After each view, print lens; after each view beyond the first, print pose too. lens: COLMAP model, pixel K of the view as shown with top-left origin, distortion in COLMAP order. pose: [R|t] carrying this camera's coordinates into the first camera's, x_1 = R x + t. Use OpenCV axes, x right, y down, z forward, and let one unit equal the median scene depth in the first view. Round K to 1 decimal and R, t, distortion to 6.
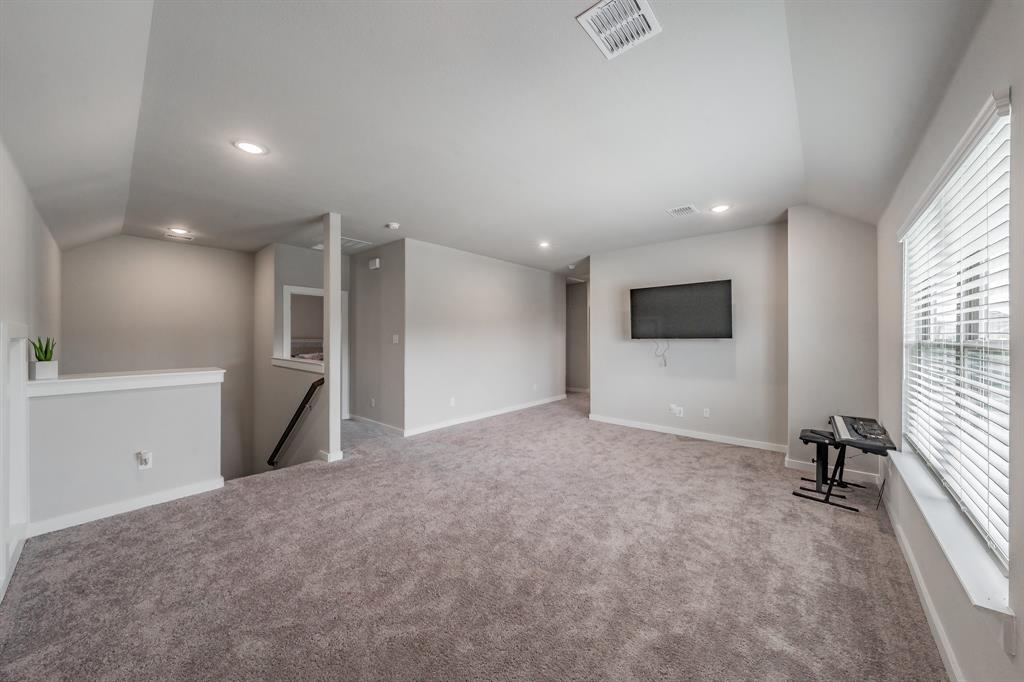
lens RADIAL K [[359.6, 0, 504.6], [0, 359.6, 336.2], [0, 0, 1]] dist [0.001198, 0.000221]
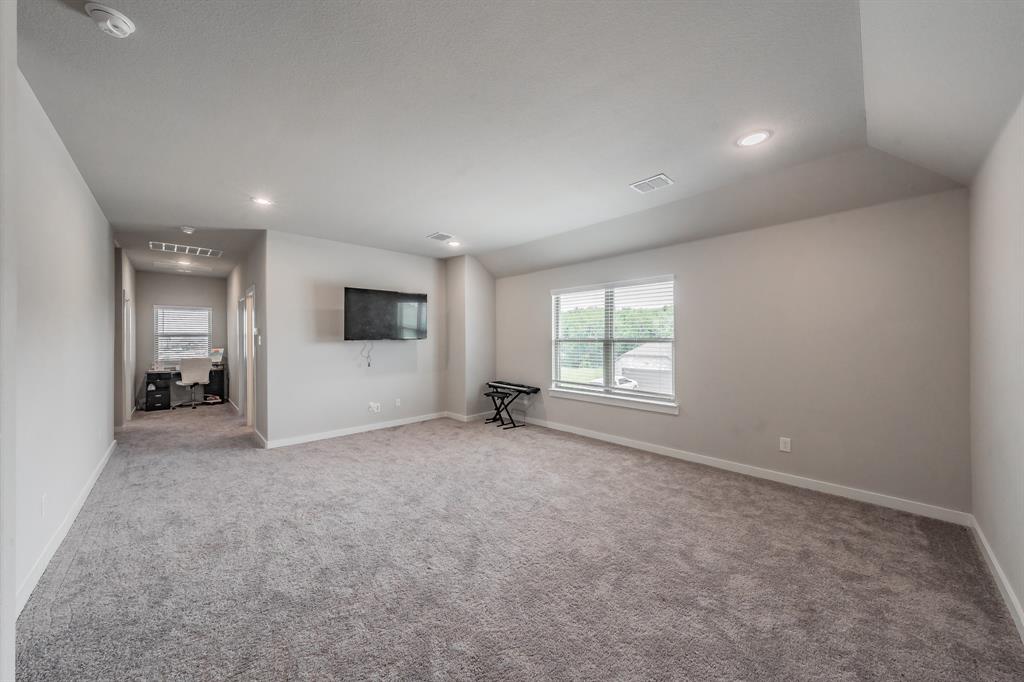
lens RADIAL K [[359.6, 0, 507.5], [0, 359.6, 336.9], [0, 0, 1]] dist [0.001198, 0.000221]
pose [[0.074576, 0.003781, 0.997208, -0.666329], [0.000037, 0.999993, -0.003794, 0.003010], [-0.997215, 0.000320, 0.074576, 0.625908]]
